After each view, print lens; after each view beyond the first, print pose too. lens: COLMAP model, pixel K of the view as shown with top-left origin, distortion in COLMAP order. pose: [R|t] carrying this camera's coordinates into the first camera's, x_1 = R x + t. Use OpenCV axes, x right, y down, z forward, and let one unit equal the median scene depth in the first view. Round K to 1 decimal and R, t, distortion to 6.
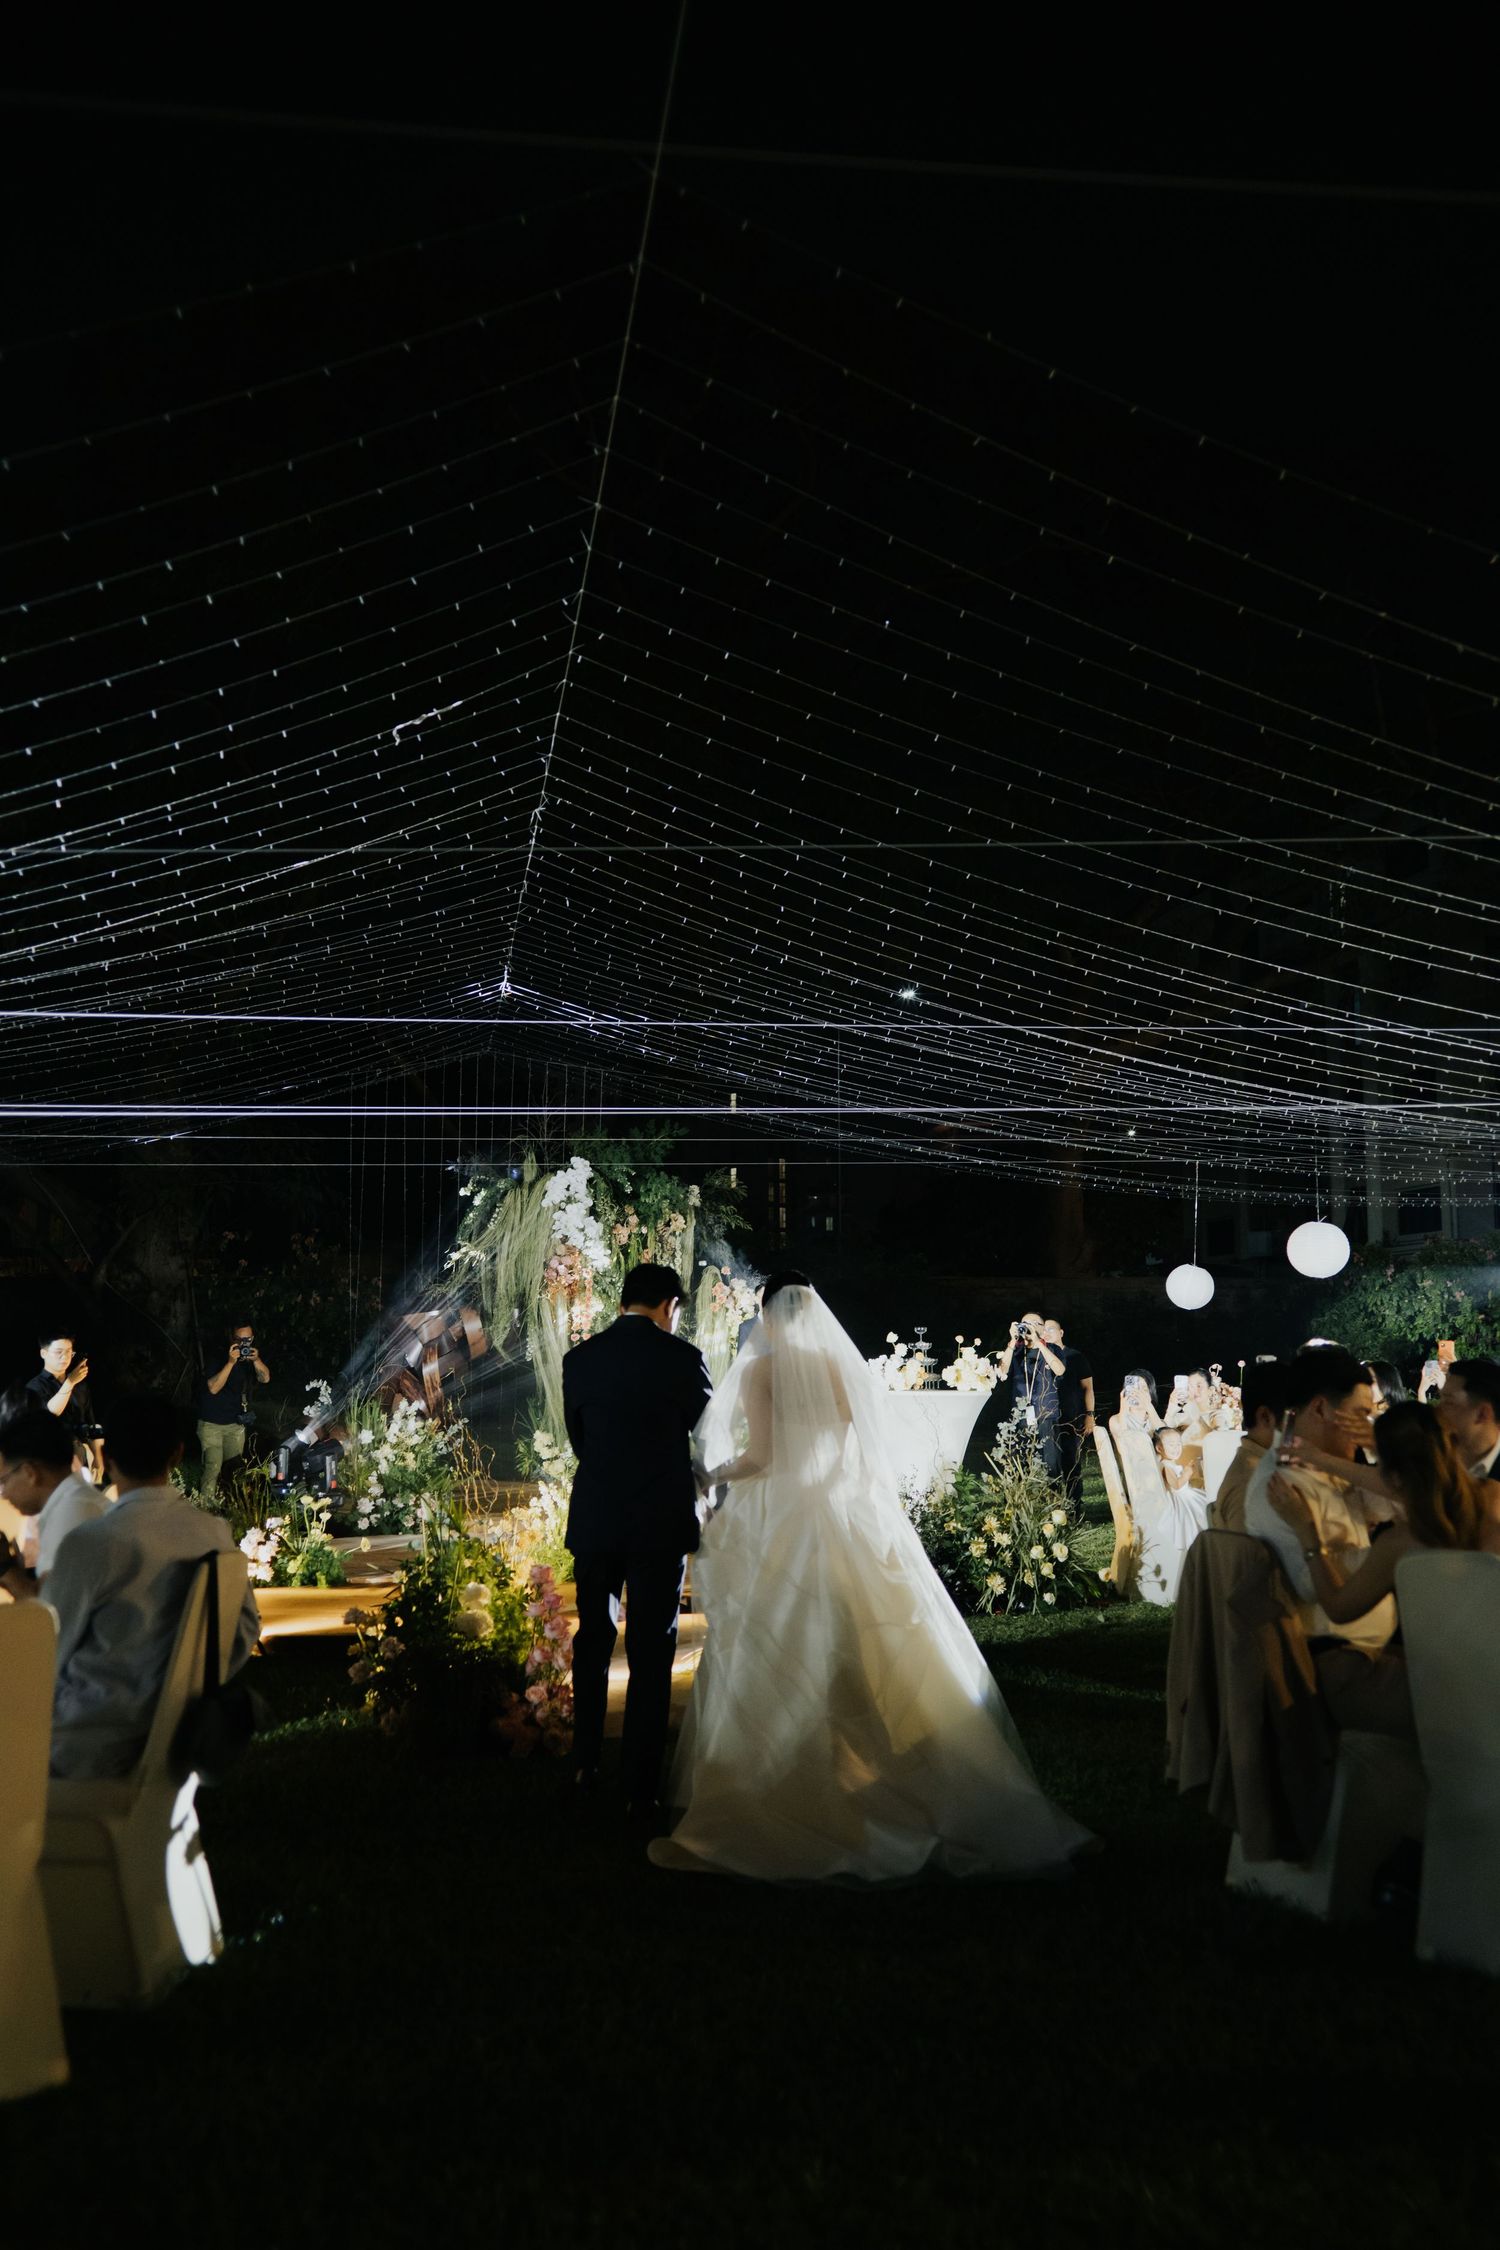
lens RADIAL K [[2097.1, 0, 750.0], [0, 2097.1, 1125.0], [0, 0, 1]] dist [0.081899, 0.006345]
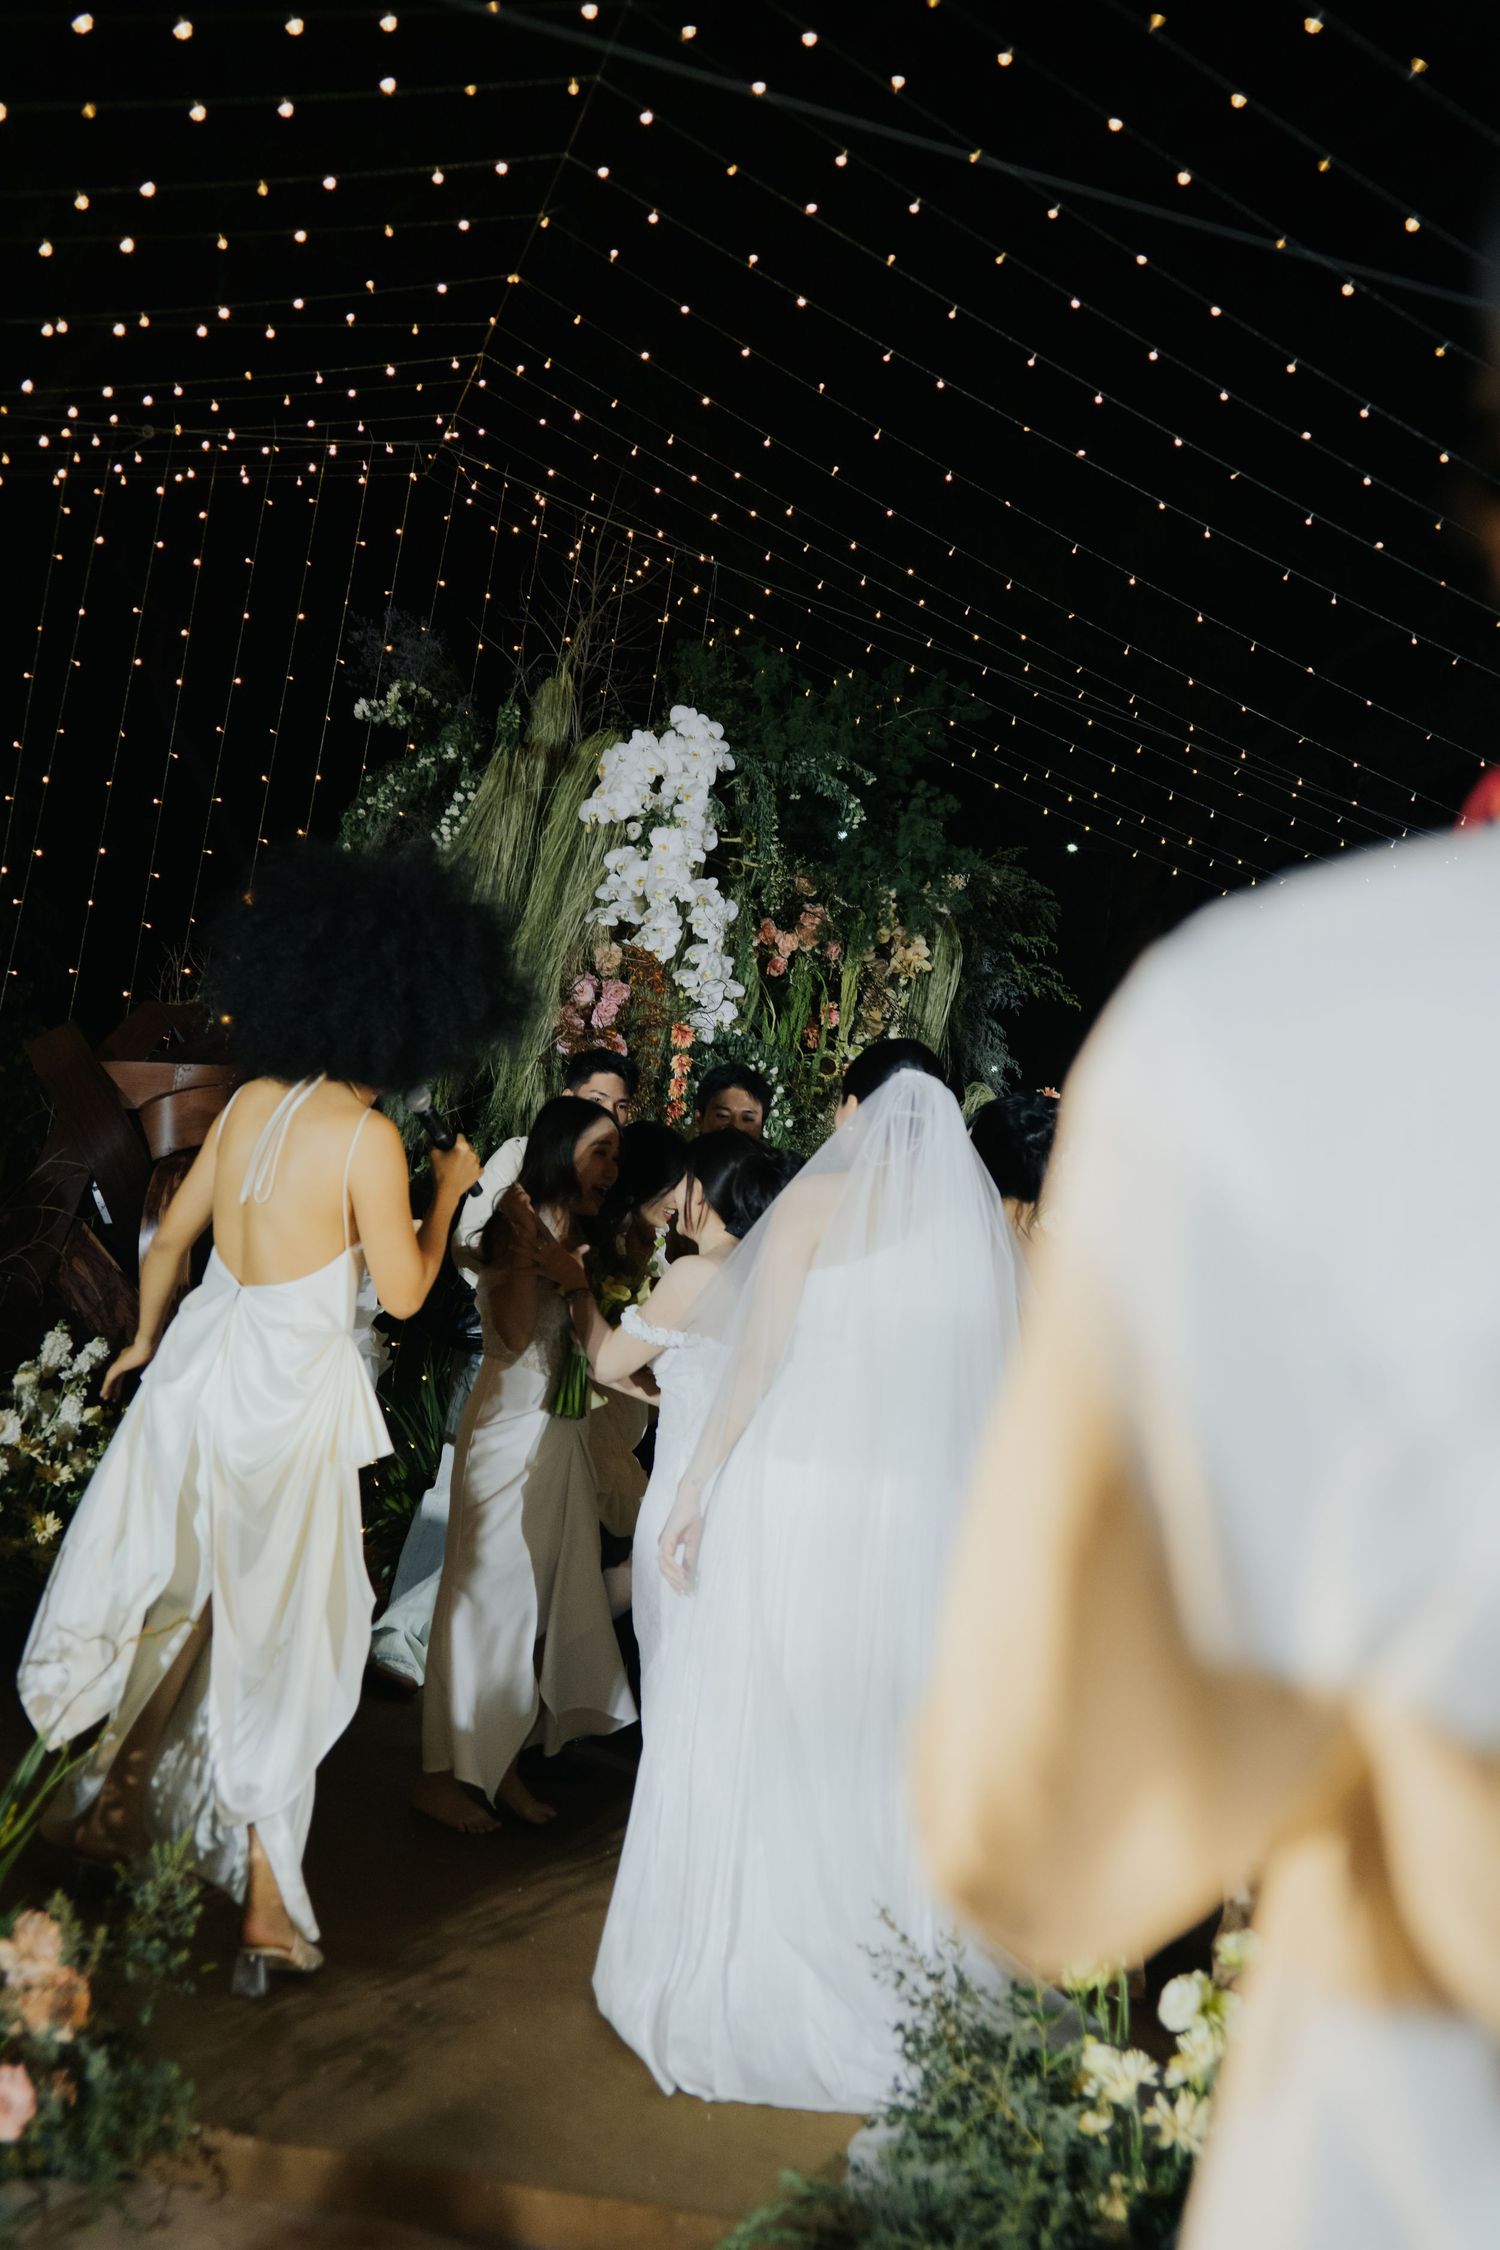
lens RADIAL K [[2097.1, 0, 750.0], [0, 2097.1, 1125.0], [0, 0, 1]] dist [0.081899, 0.006345]
pose [[0.978095, 0.167974, 0.122941, -0.105008], [-0.173487, 0.984195, 0.035522, 0.070093], [-0.115031, -0.056072, 0.991778, 0.655172]]
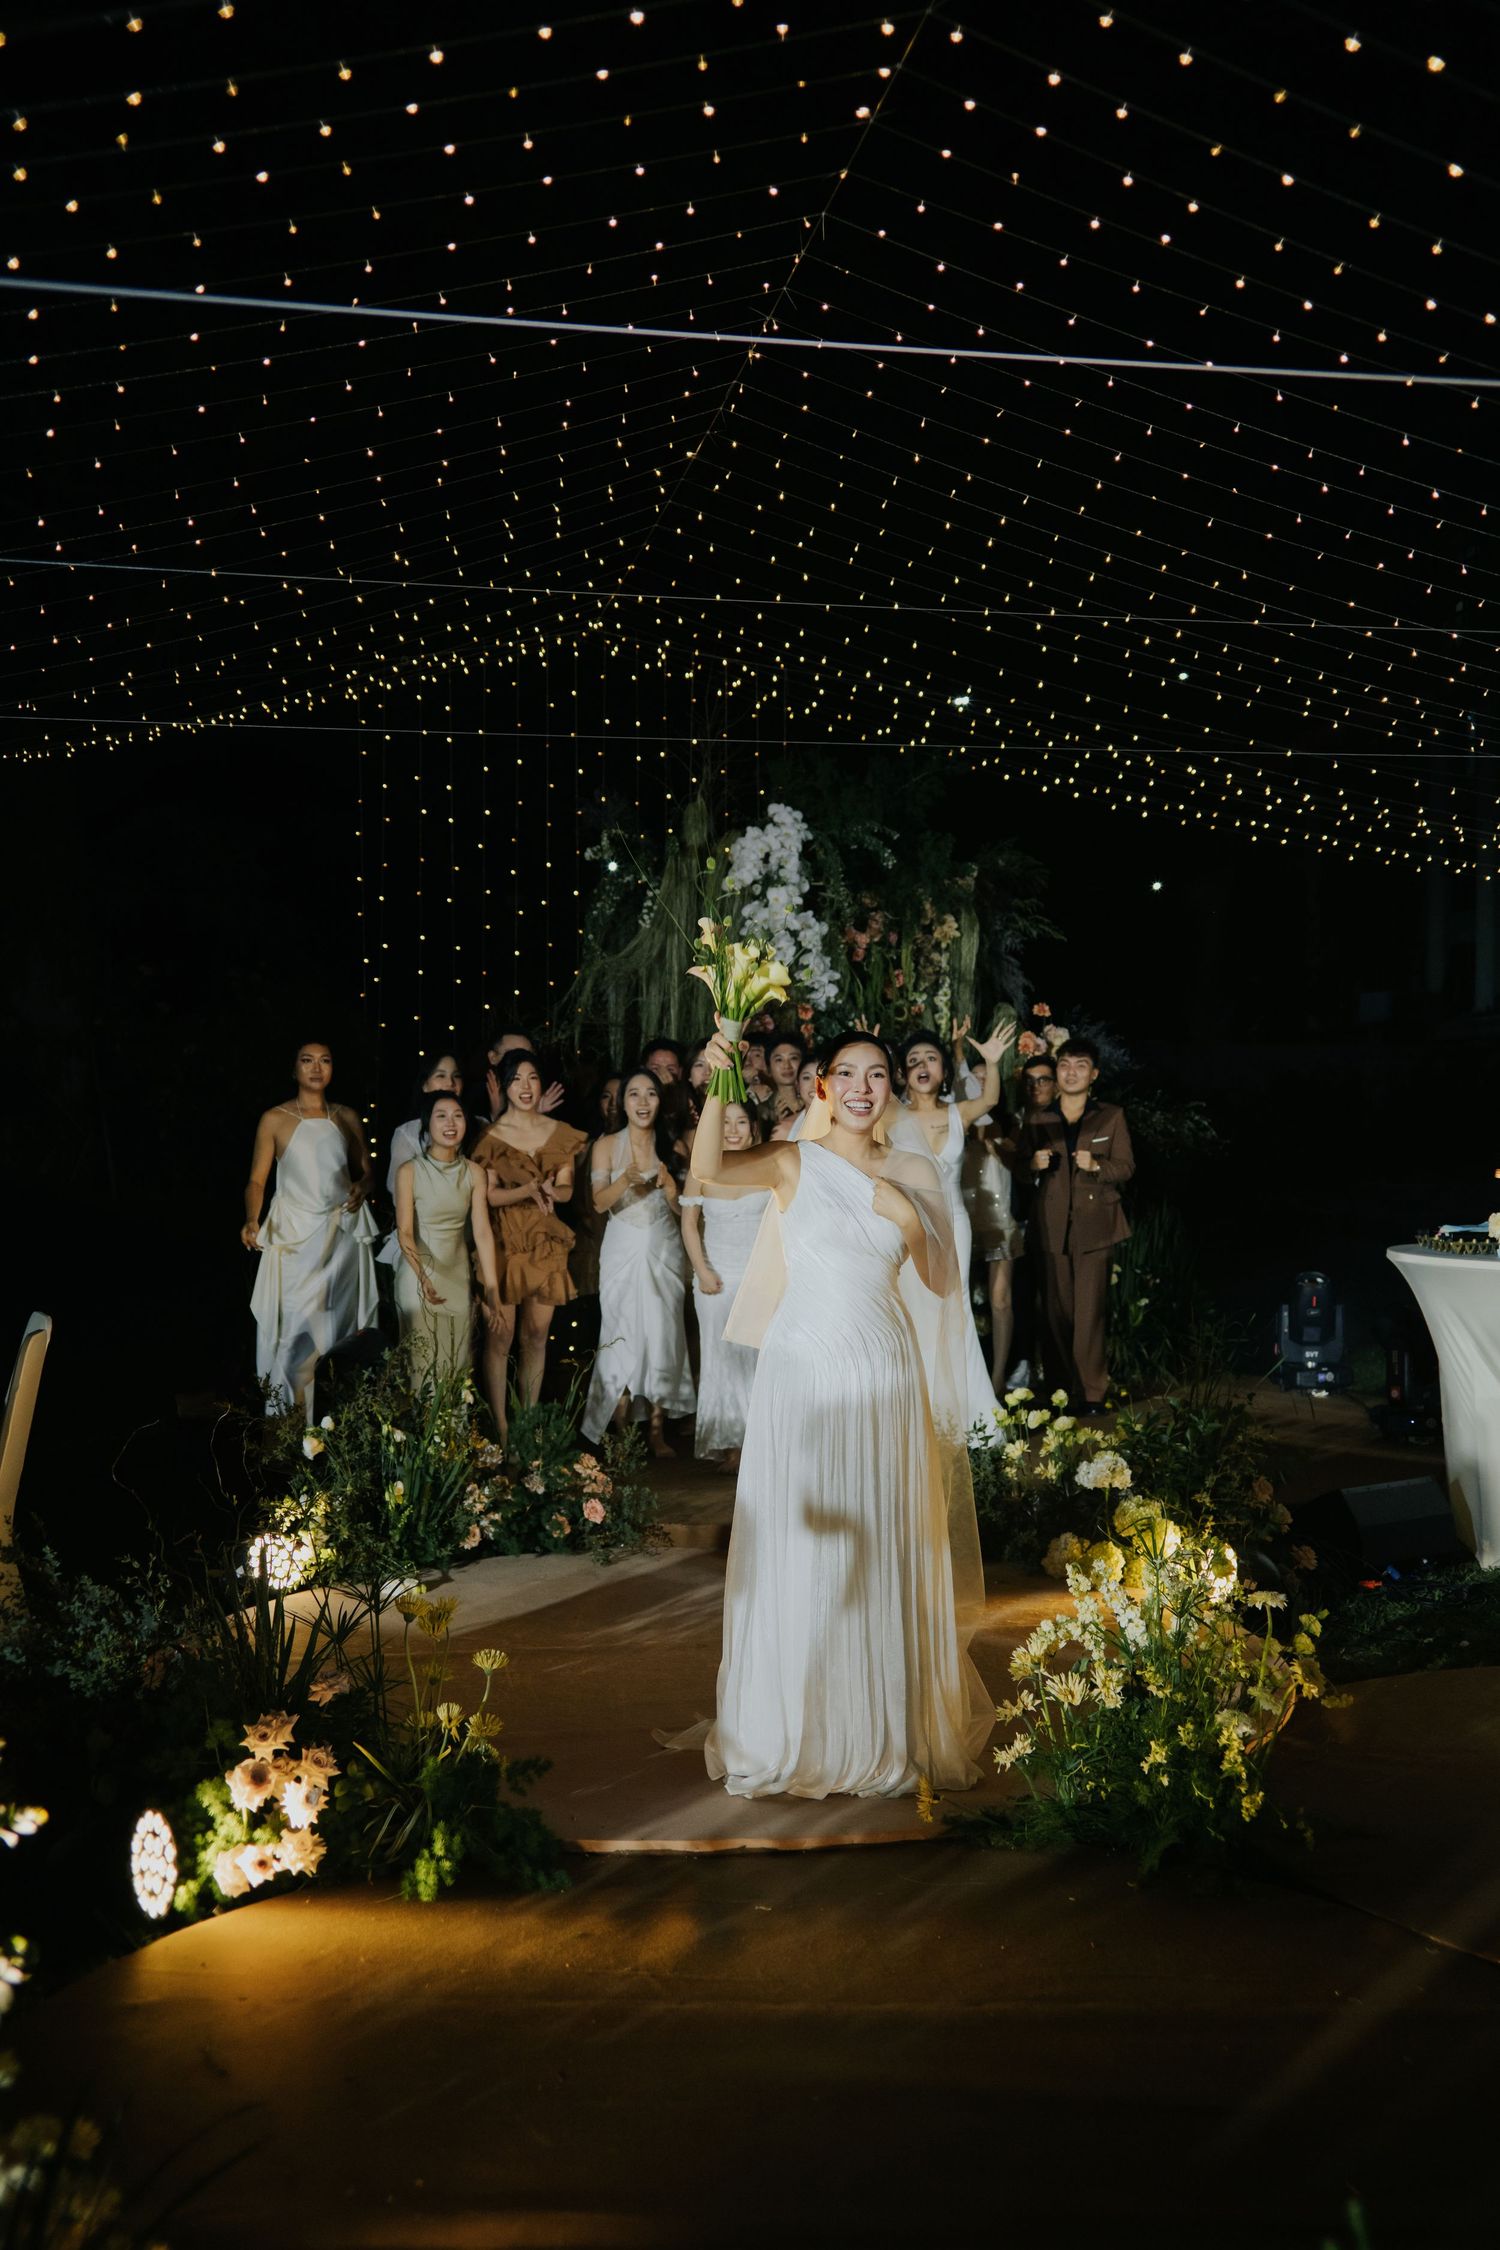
lens RADIAL K [[2097.1, 0, 750.0], [0, 2097.1, 1125.0], [0, 0, 1]] dist [0.081899, 0.006345]
pose [[0.999212, 0.007308, 0.039008, -0.112434], [-0.011533, 0.993950, 0.109222, 0.039527], [-0.037974, -0.109586, 0.993252, 0.442412]]
